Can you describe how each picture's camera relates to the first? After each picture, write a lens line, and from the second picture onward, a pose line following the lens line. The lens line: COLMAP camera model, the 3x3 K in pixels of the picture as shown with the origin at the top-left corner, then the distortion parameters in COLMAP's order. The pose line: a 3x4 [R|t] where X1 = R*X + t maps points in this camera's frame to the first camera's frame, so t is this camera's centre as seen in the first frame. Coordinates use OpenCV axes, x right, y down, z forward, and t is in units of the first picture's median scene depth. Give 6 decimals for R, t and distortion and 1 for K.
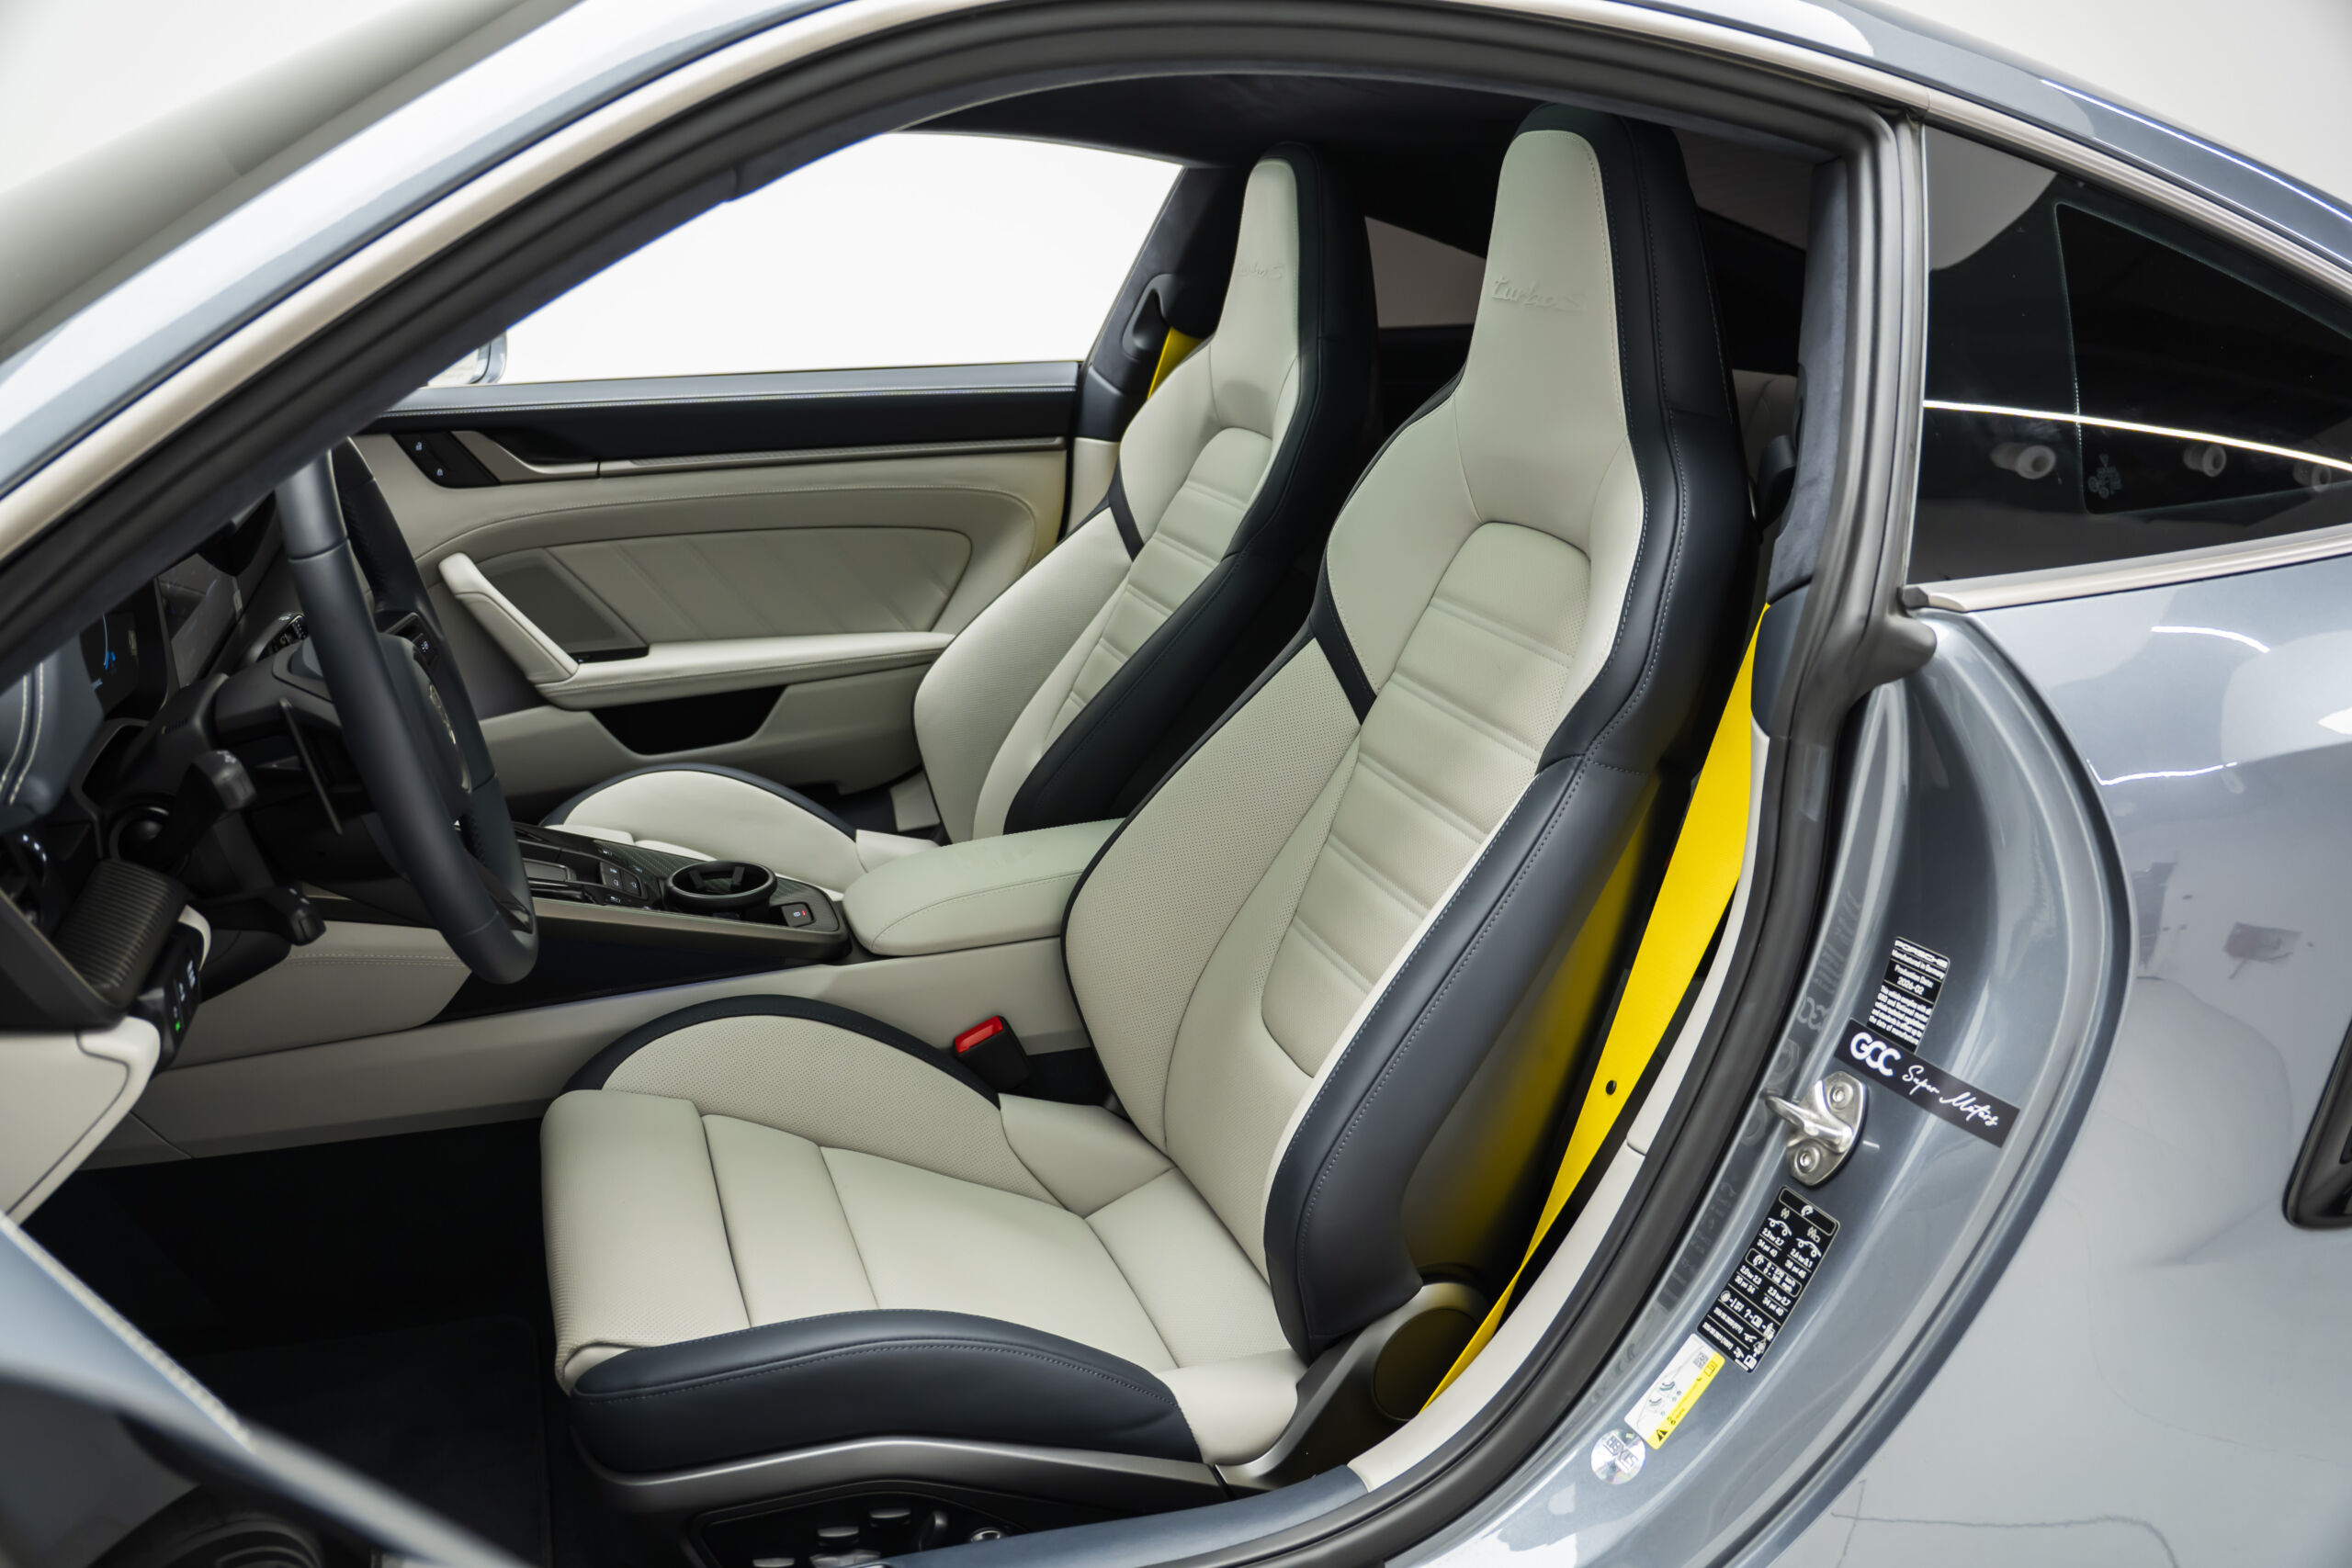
lens RADIAL K [[1863.8, 0, 1176.0], [0, 1863.8, 784.0], [0, 0, 1]] dist [-0.165736, 0.090037]
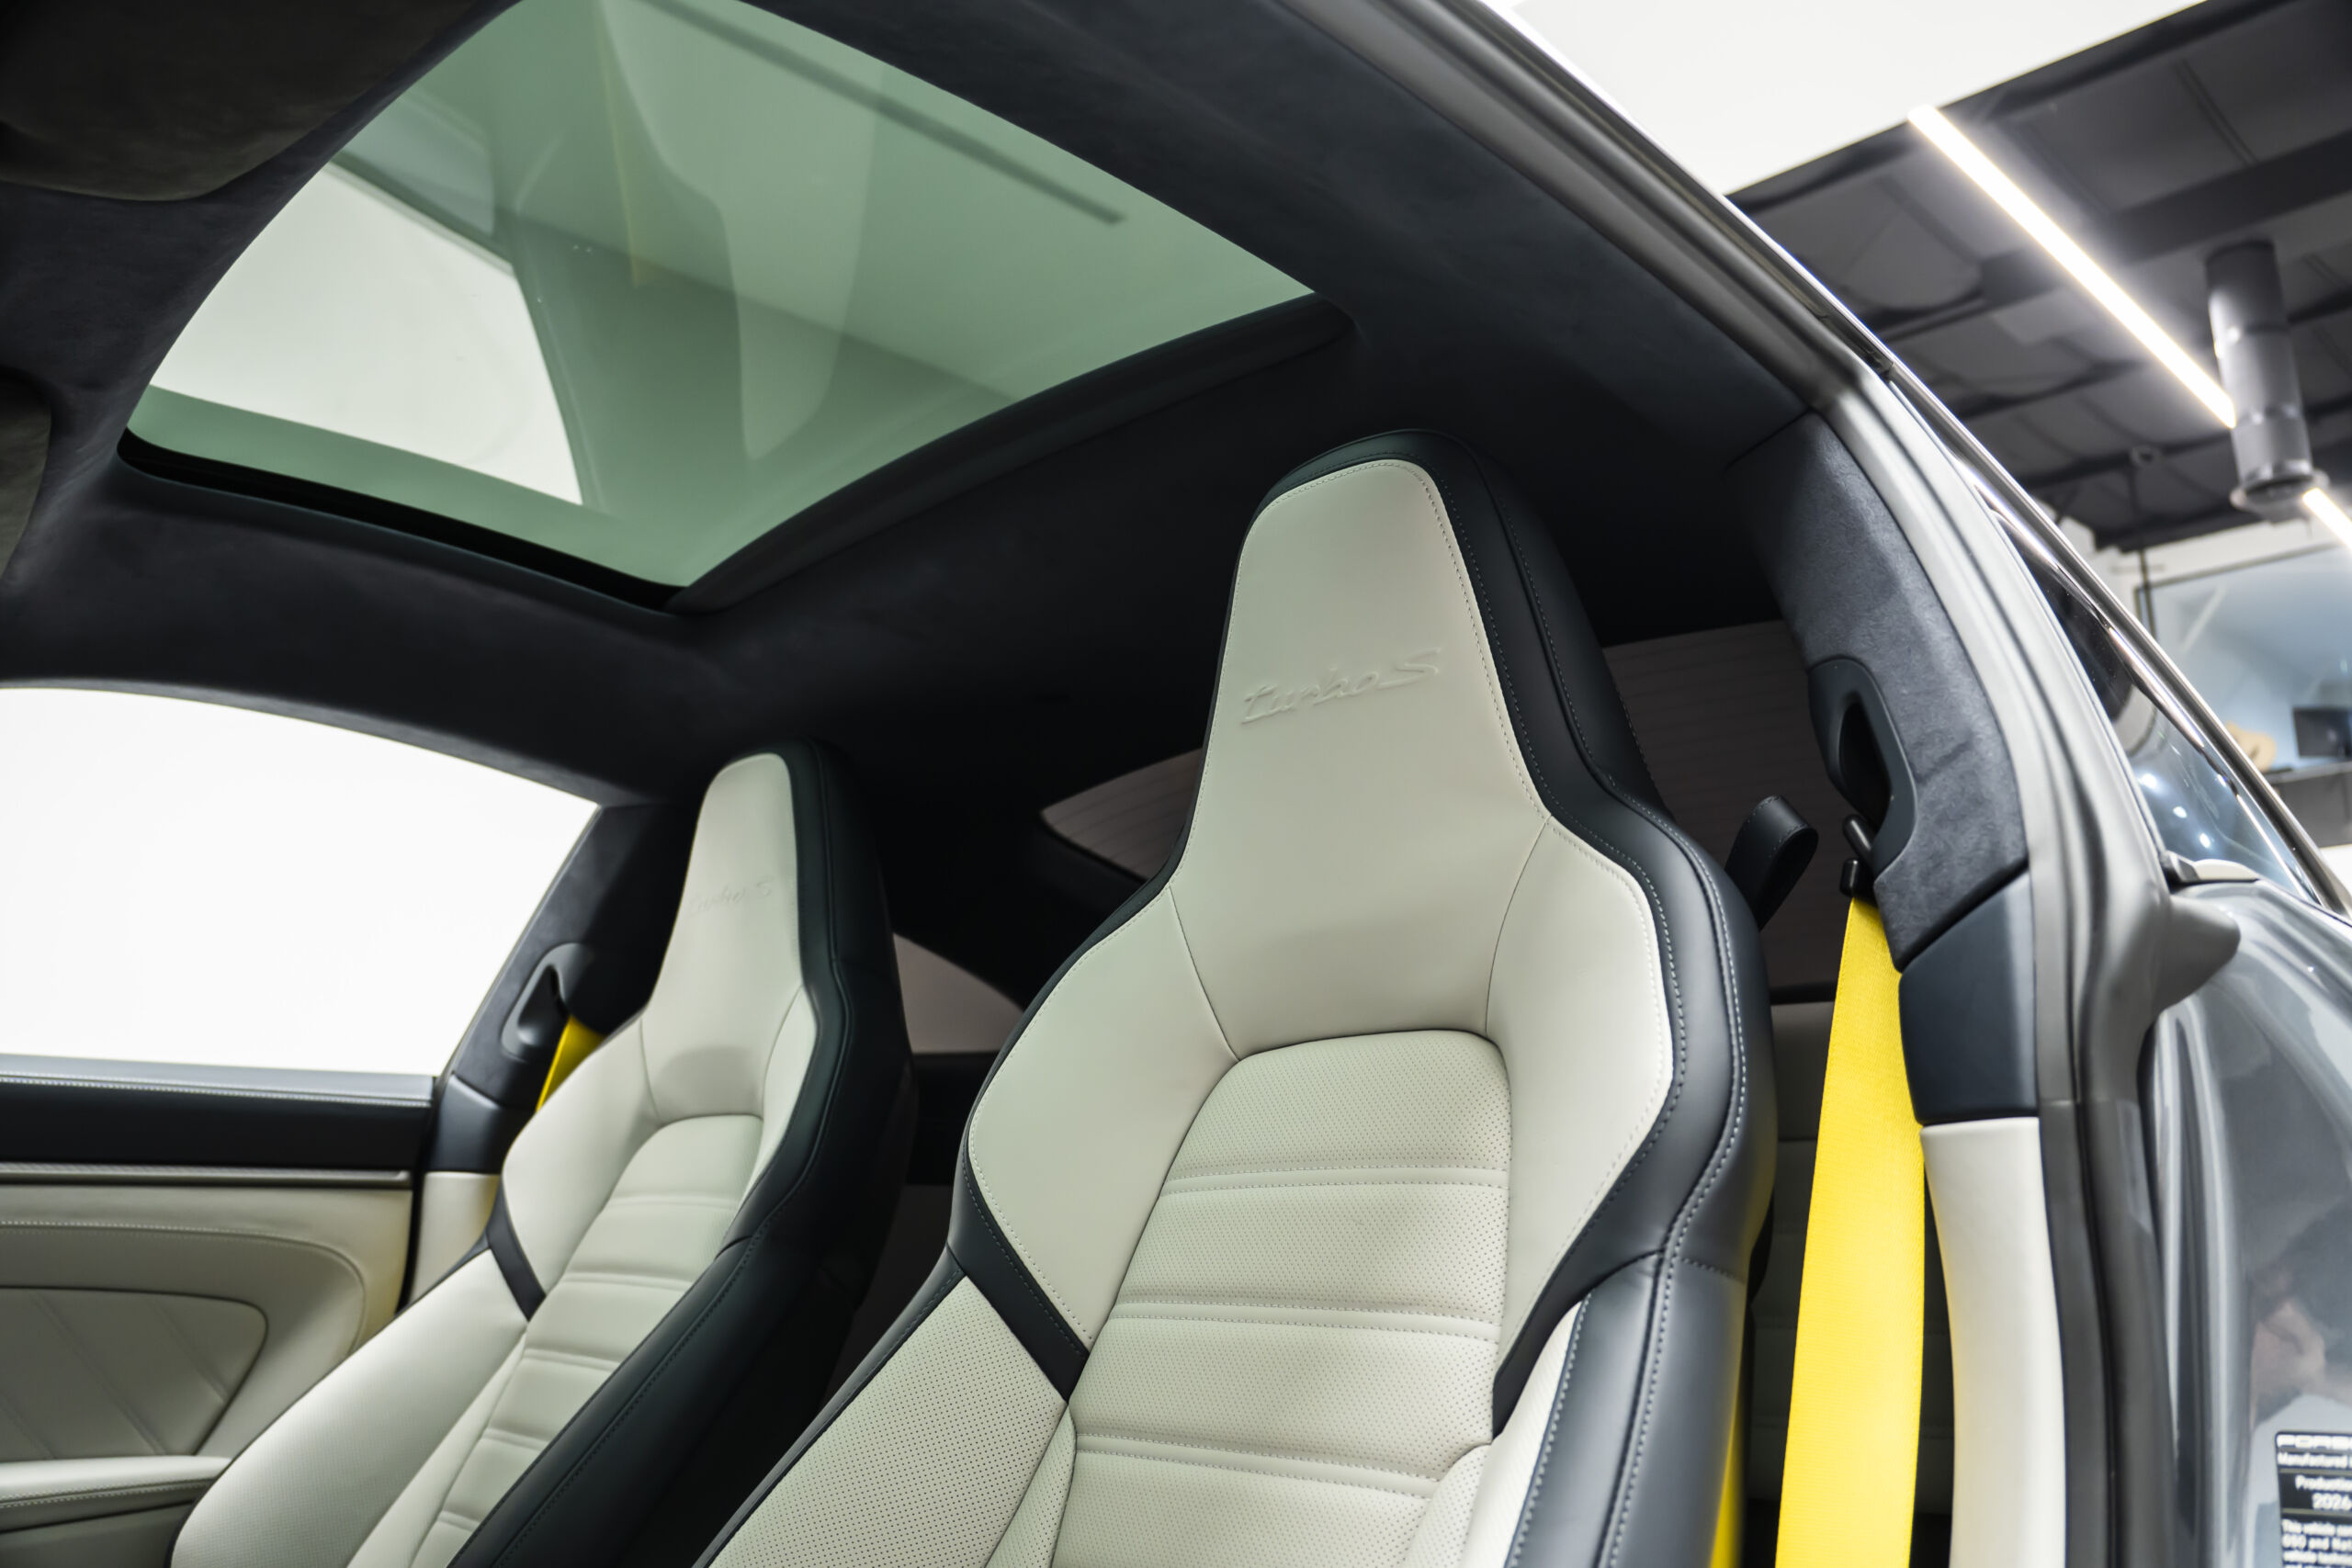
lens RADIAL K [[1863.8, 0, 1176.0], [0, 1863.8, 784.0], [0, 0, 1]] dist [-0.165736, 0.090037]
pose [[0.911442, 0.063161, 0.406552, -0.089016], [0.147612, 0.872157, -0.466426, 0.054782], [-0.384037, 0.485132, 0.785597, 0.281195]]
